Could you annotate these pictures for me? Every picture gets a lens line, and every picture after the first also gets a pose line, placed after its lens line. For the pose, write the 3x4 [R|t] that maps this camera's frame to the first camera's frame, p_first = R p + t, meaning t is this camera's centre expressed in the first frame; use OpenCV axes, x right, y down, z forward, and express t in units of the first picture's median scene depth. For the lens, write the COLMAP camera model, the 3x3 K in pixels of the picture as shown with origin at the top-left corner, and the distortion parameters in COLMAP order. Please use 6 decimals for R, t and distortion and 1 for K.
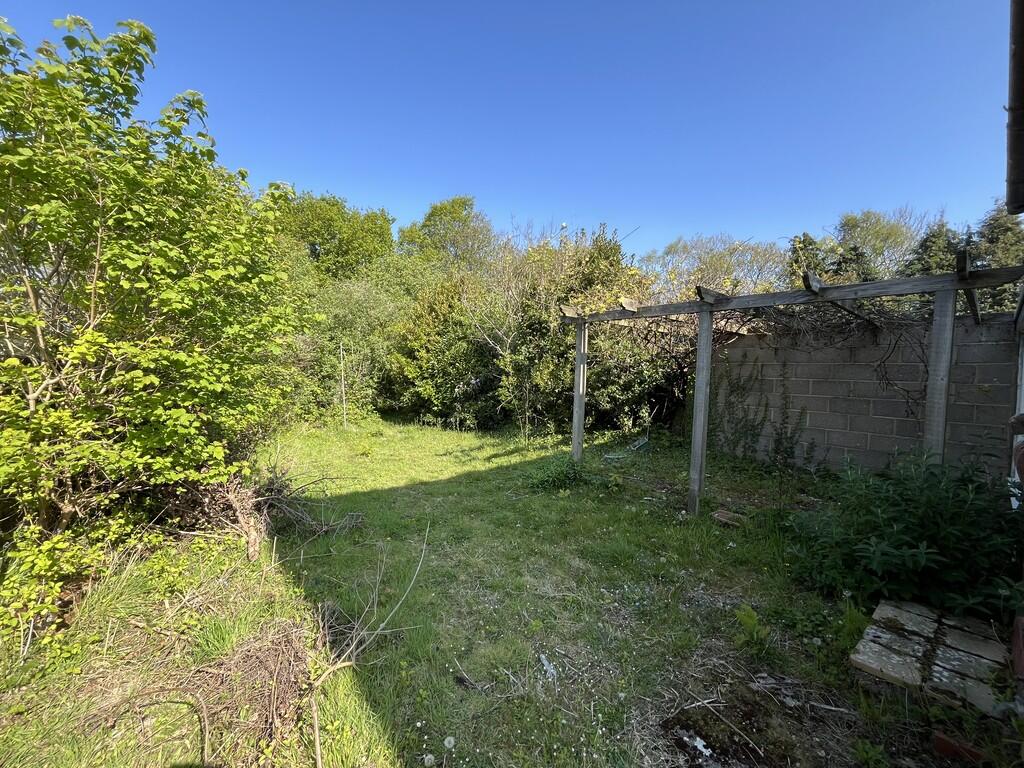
lens RADIAL K [[413.4, 0, 510.6], [0, 413.4, 386.1], [0, 0, 1]] dist [-0.000831, -0.000081]
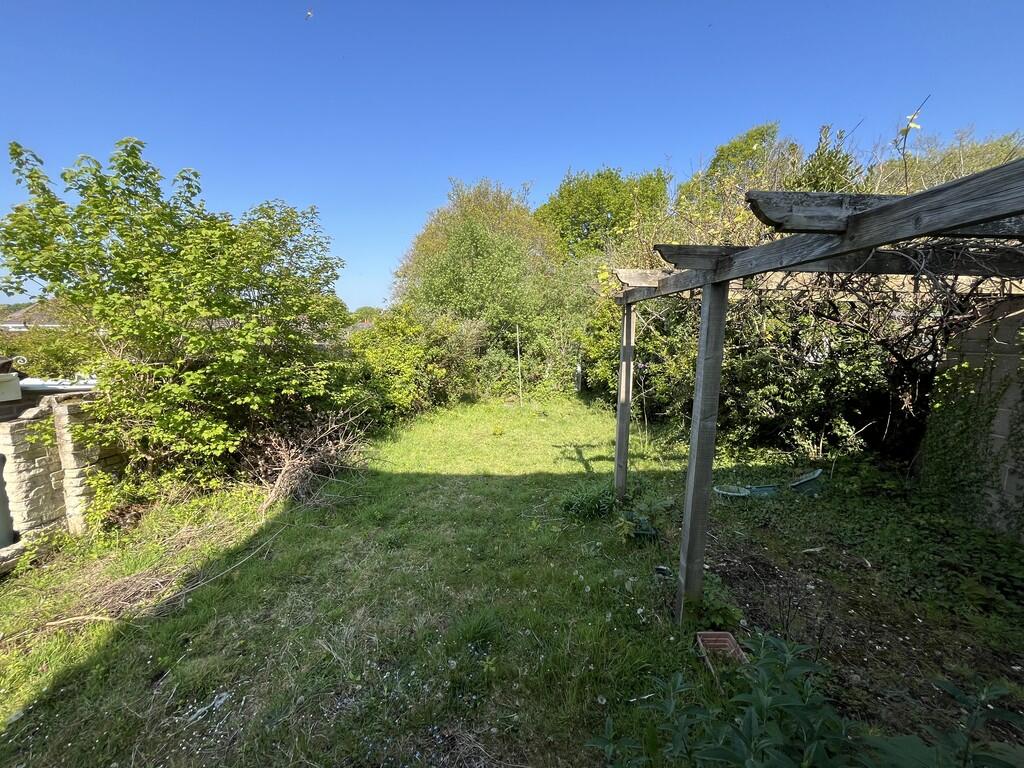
lens RADIAL K [[413.4, 0, 508.8], [0, 413.4, 387.5], [0, 0, 1]] dist [-0.000831, -0.000081]
pose [[0.772675, 0.062540, -0.631713, 0.284972], [-0.012696, 0.996459, 0.083121, -0.039511], [0.634675, -0.056206, 0.770733, 0.182811]]
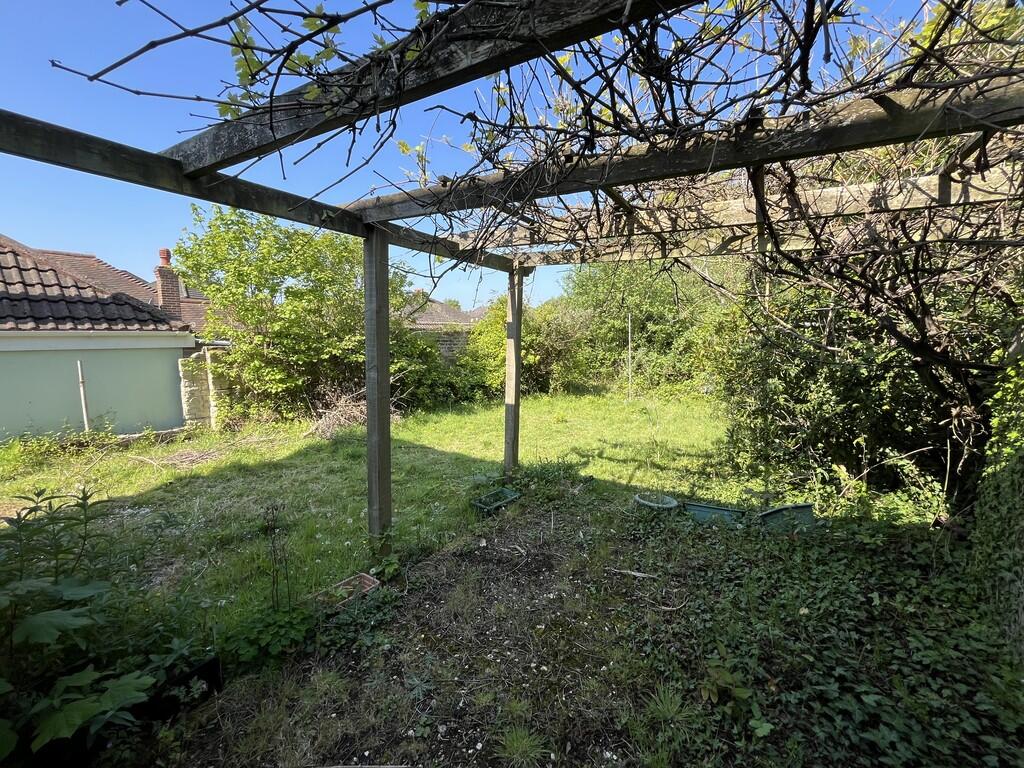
lens RADIAL K [[413.4, 0, 508.4], [0, 413.4, 379.9], [0, 0, 1]] dist [-0.000831, -0.000081]
pose [[0.315925, 0.095738, -0.943941, 0.488461], [-0.048707, 0.995221, 0.084637, -0.022876], [0.947533, 0.019238, 0.319079, 0.437229]]
